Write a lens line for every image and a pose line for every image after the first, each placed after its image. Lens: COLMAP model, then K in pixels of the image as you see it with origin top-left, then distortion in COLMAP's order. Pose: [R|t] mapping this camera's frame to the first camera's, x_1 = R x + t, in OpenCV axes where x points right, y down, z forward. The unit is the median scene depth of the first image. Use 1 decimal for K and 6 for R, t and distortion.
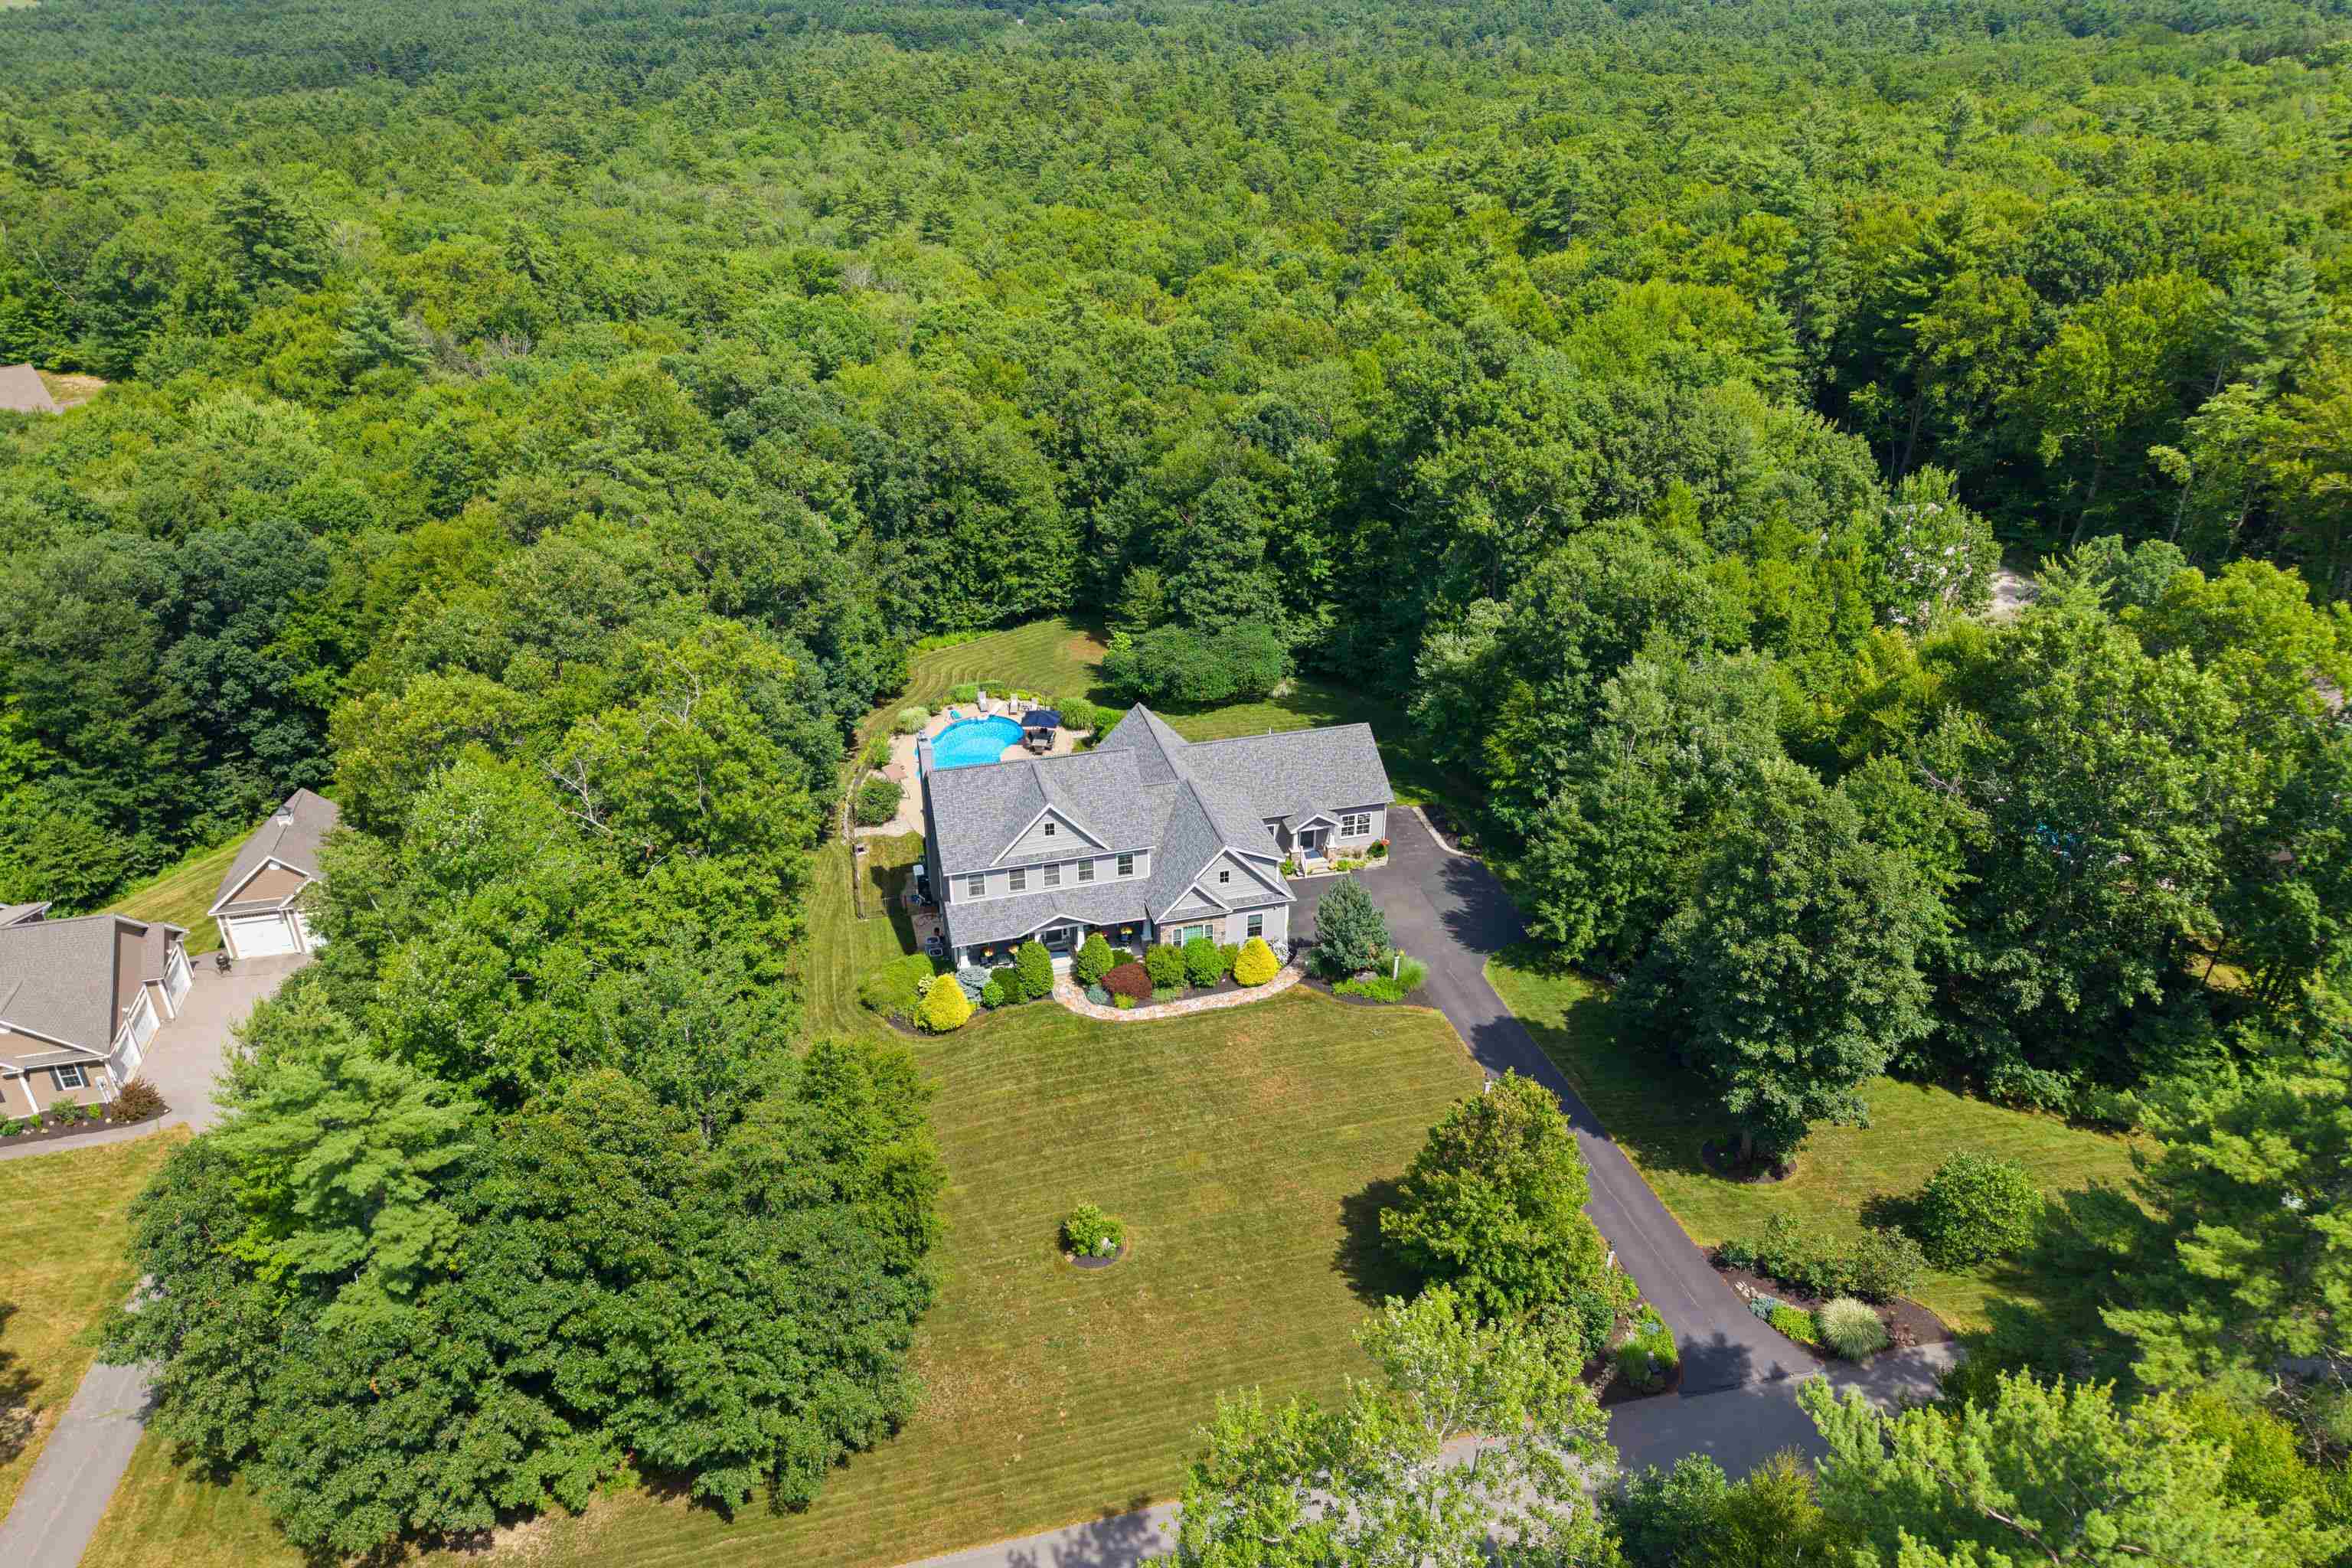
lens RADIAL K [[1571.8, 0, 1191.9], [0, 1571.8, 720.7], [0, 0, 1]] dist [0.033526, -0.000652]
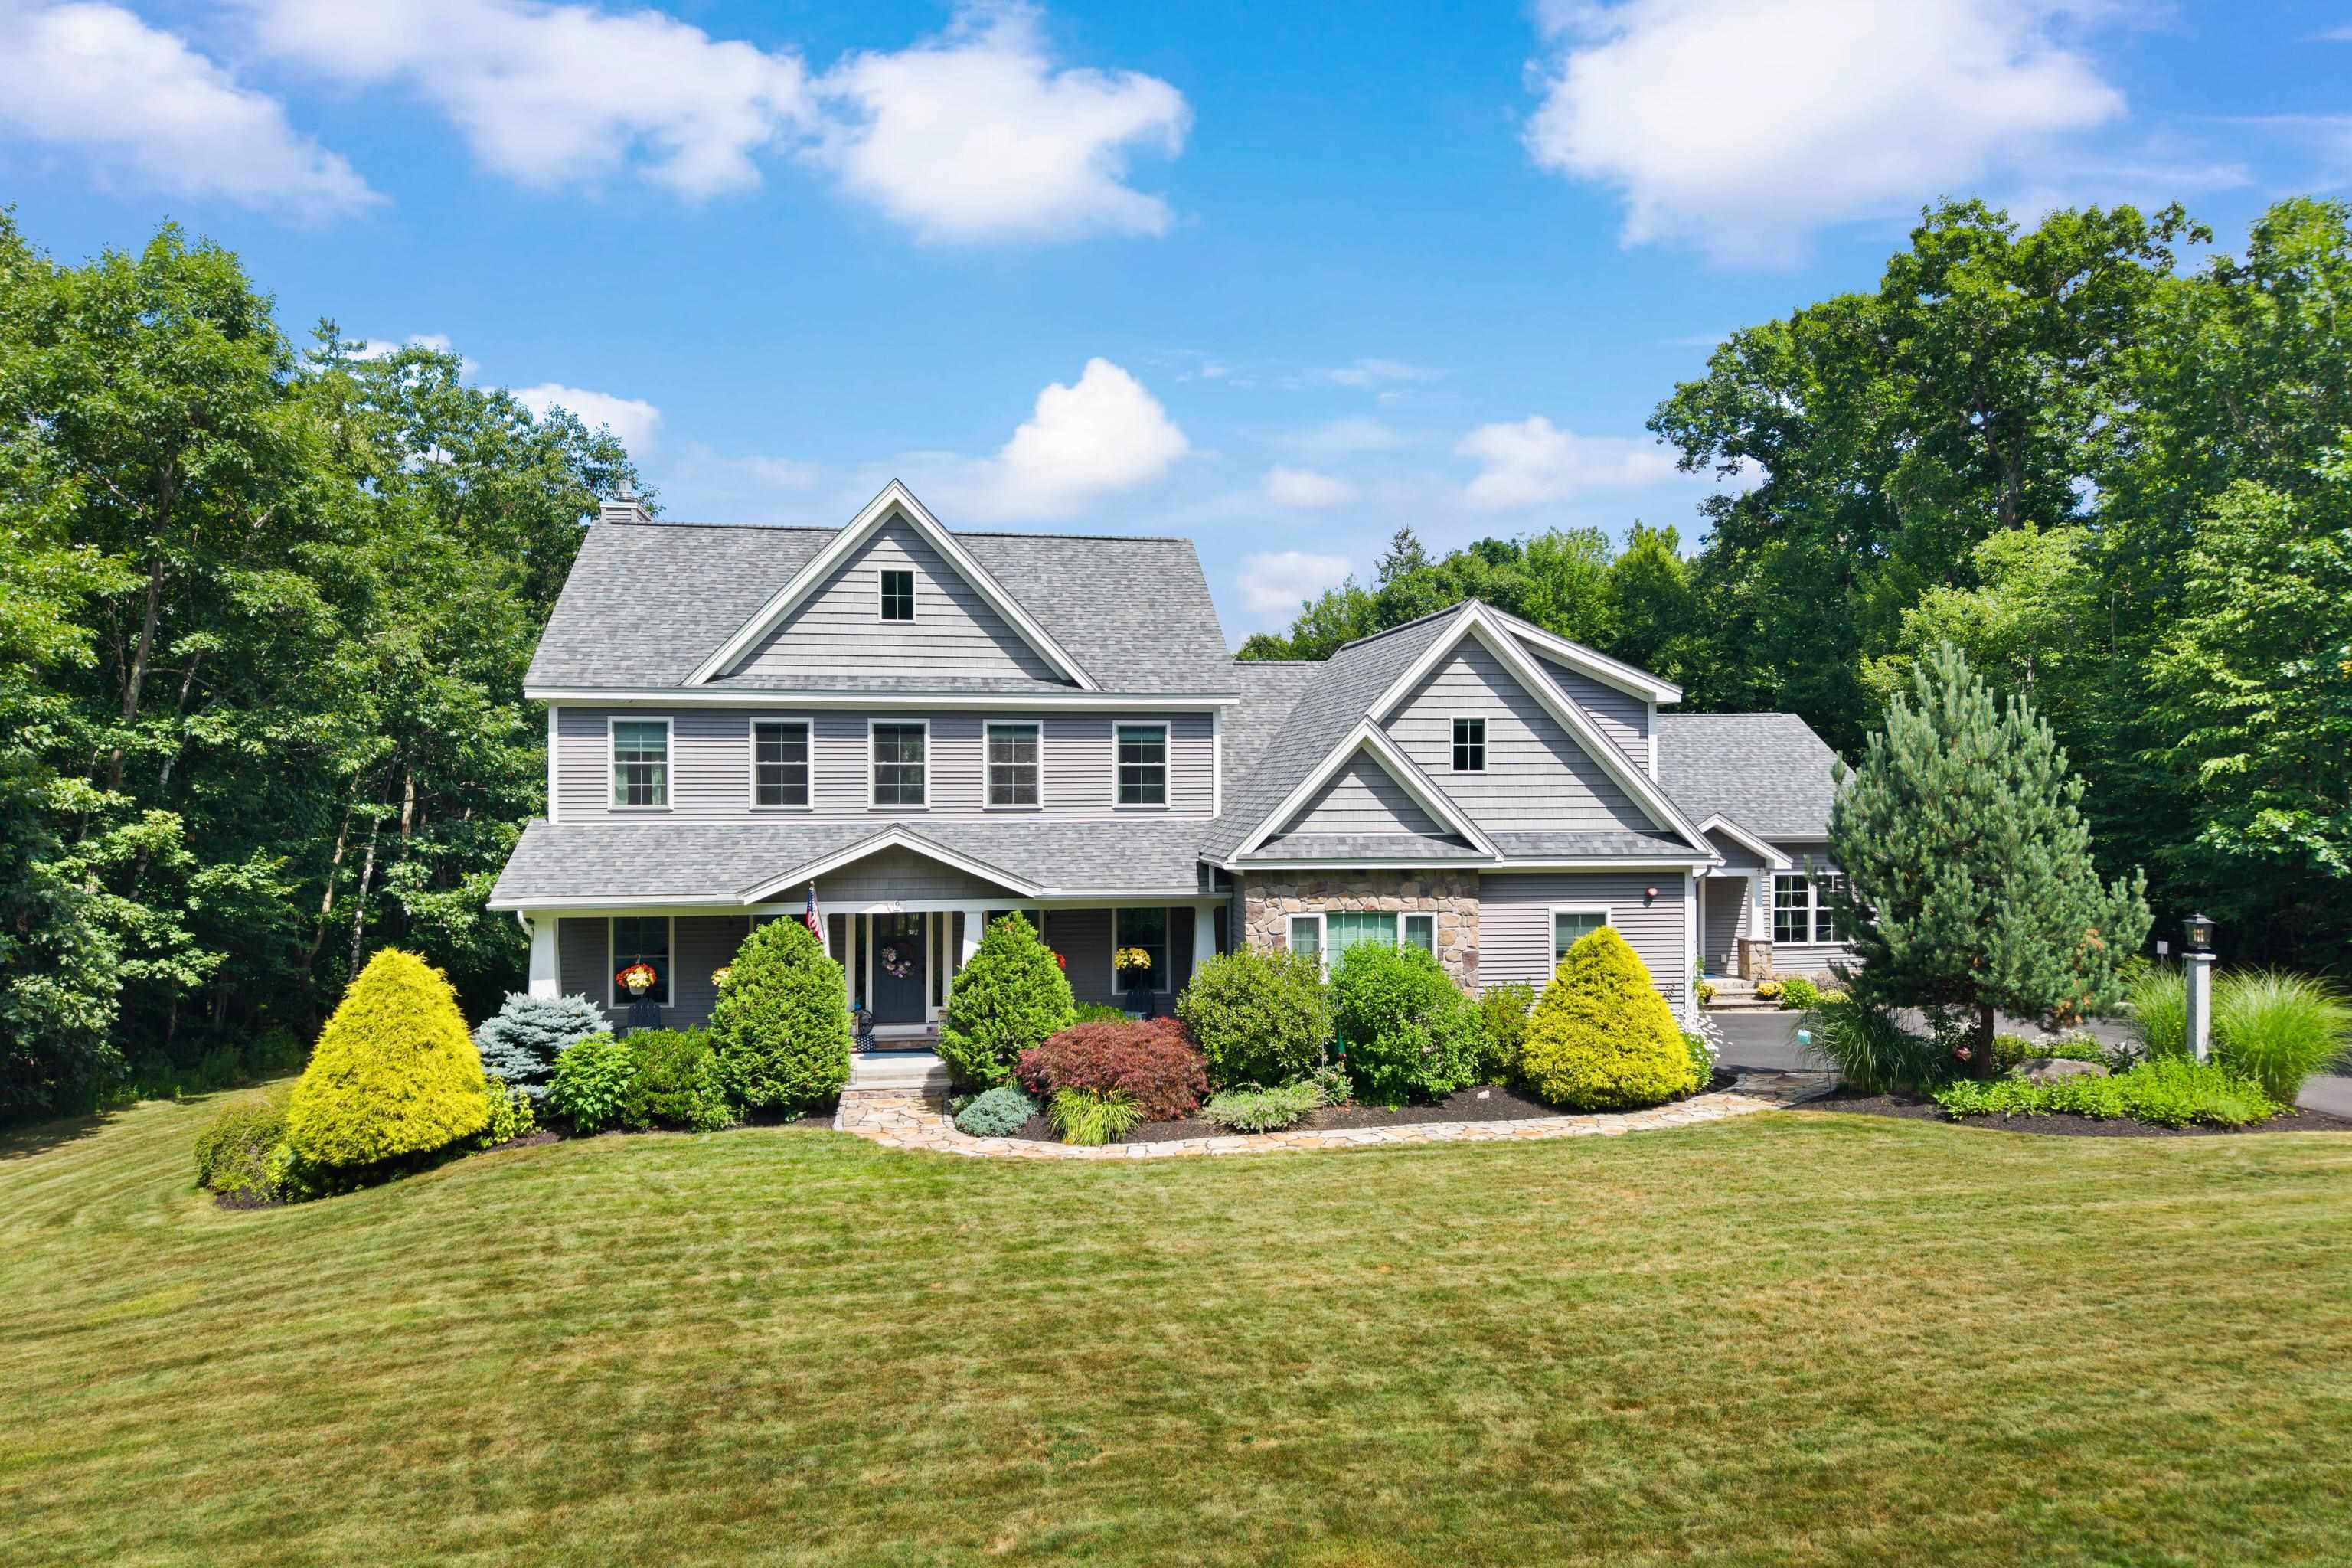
lens RADIAL K [[1612.9, 0, 1176.0], [0, 1612.9, 784.0], [0, 0, 1]] dist [0.025639, -0.004248]
pose [[0.993361, -0.013662, -0.114228, 0.000863], [-0.039429, 0.892351, -0.449617, 0.241798], [0.108074, 0.451136, 0.885888, 0.729384]]
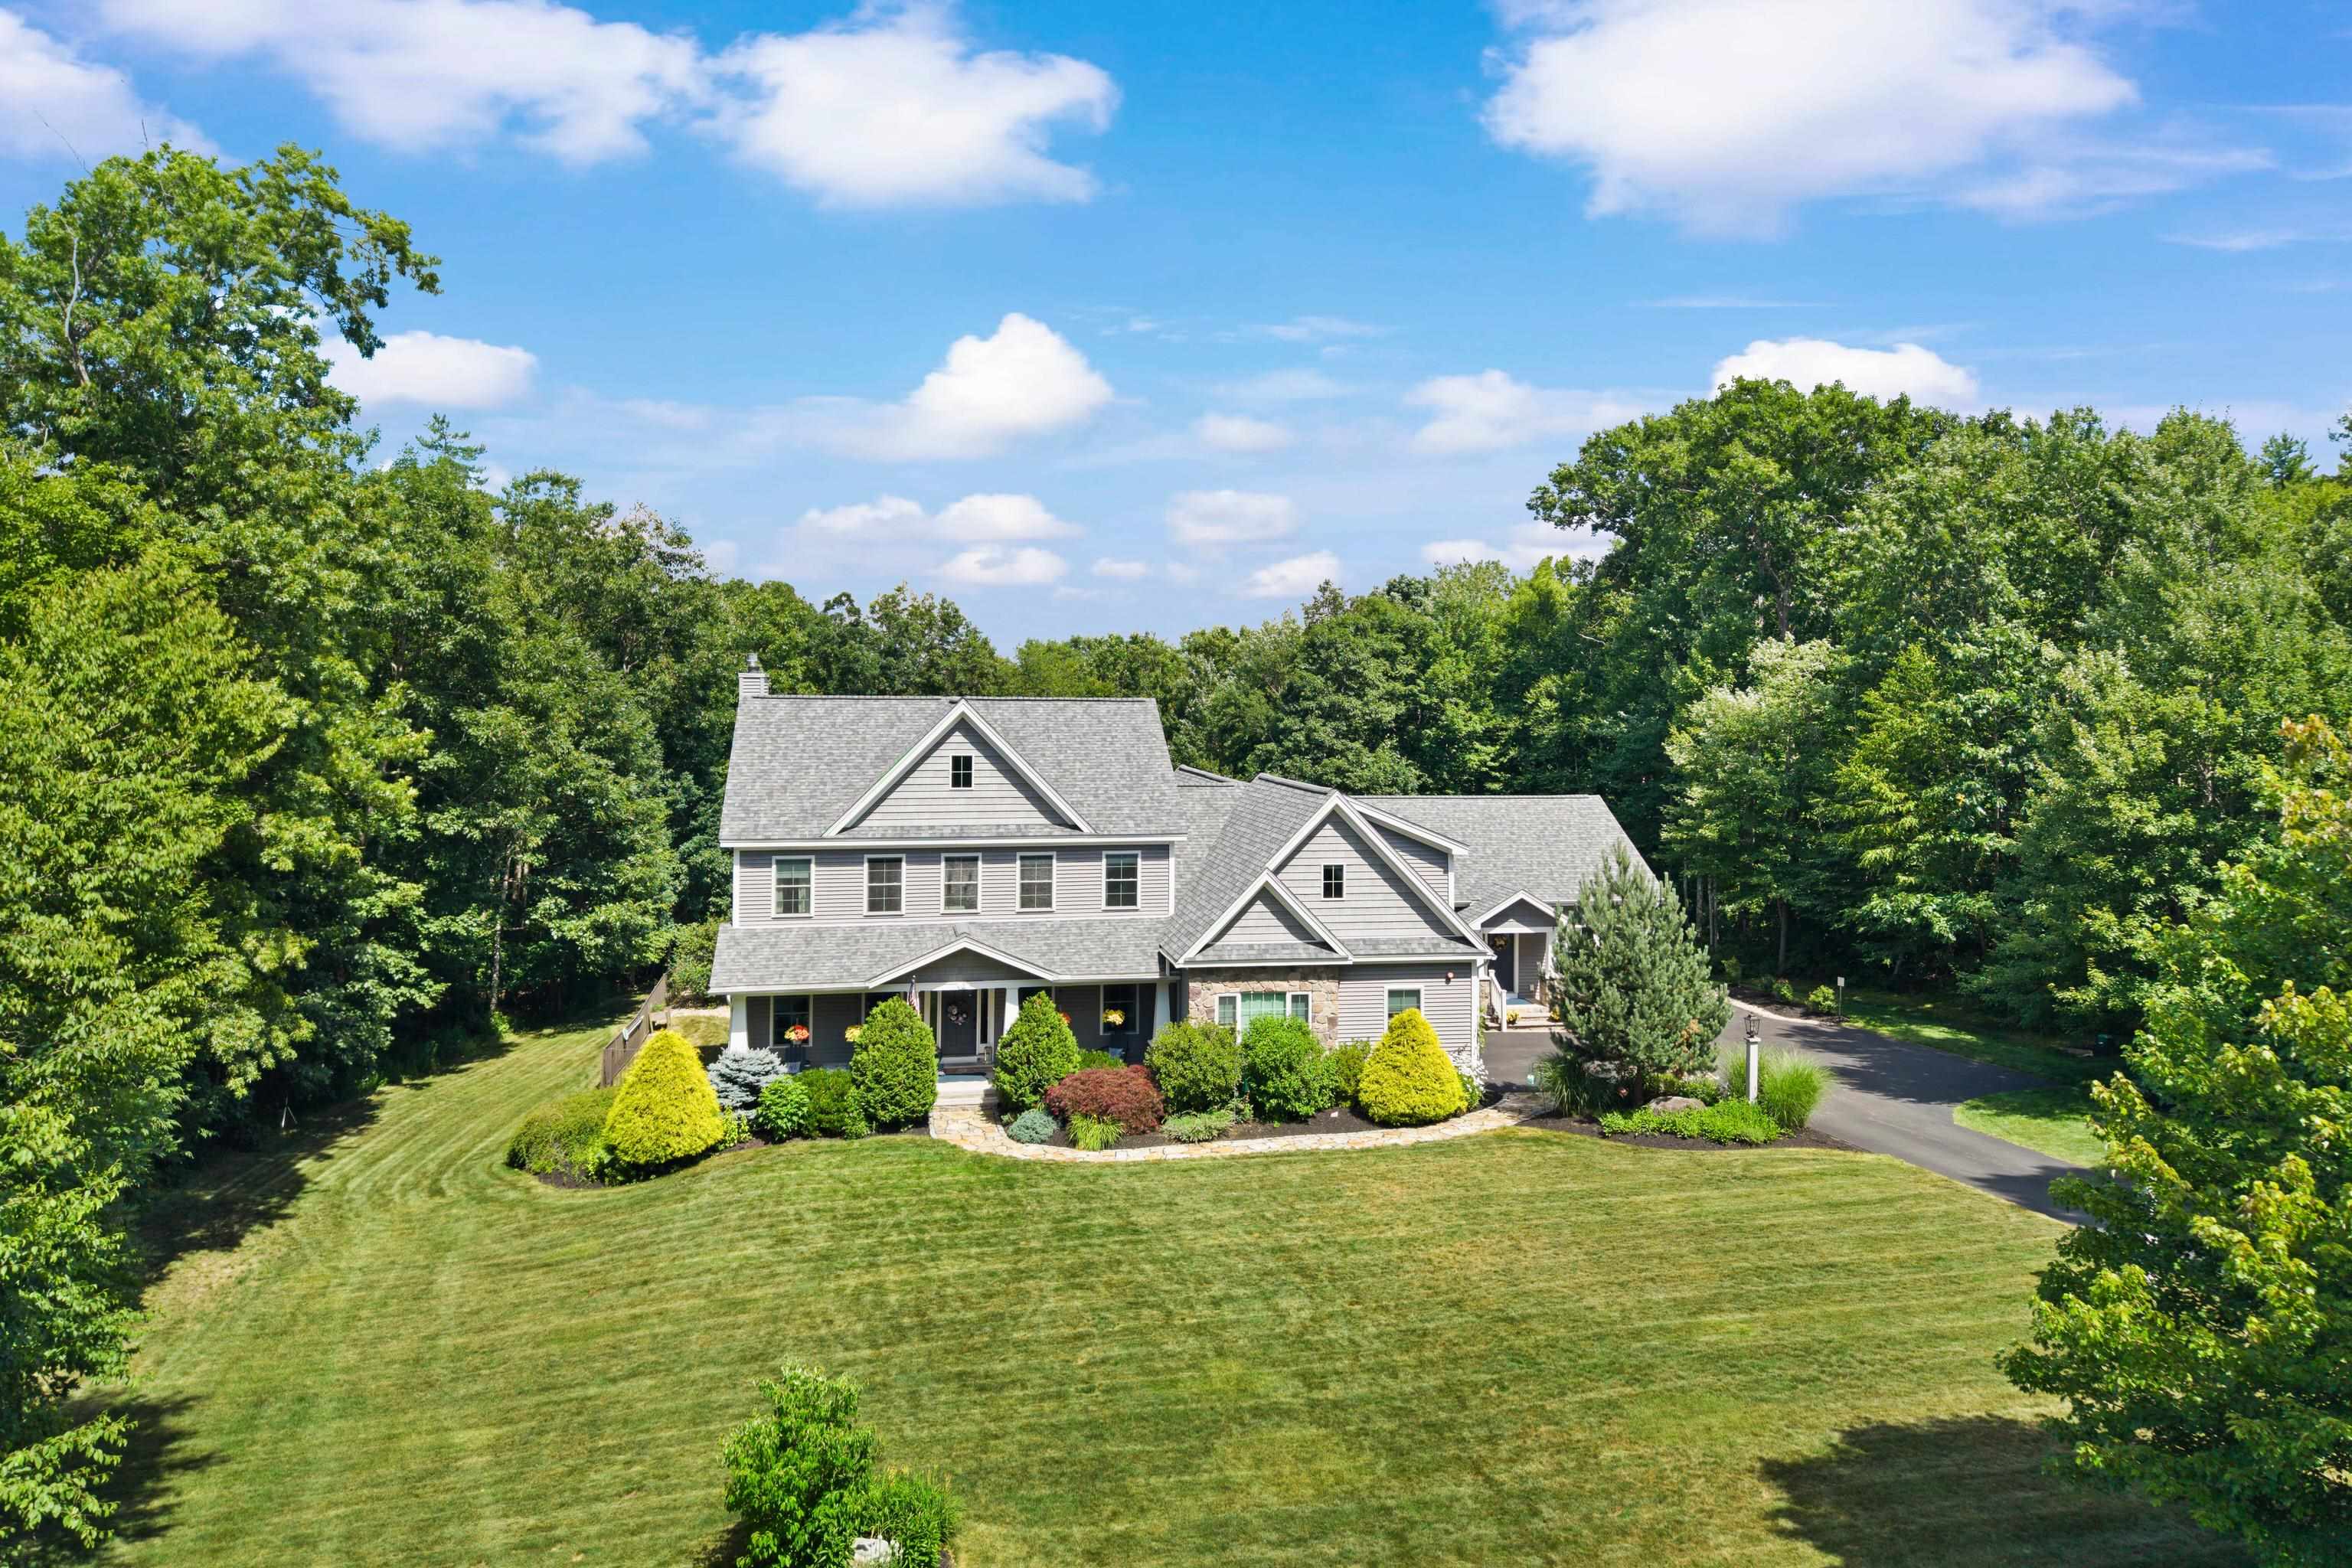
lens RADIAL K [[1571.8, 0, 1191.9], [0, 1571.8, 720.7], [0, 0, 1]] dist [0.033526, -0.000652]
pose [[0.997271, 0.000568, -0.073820, 0.013230], [-0.033431, 0.895030, -0.444751, 0.259736], [0.065818, 0.446005, 0.892607, 0.569768]]
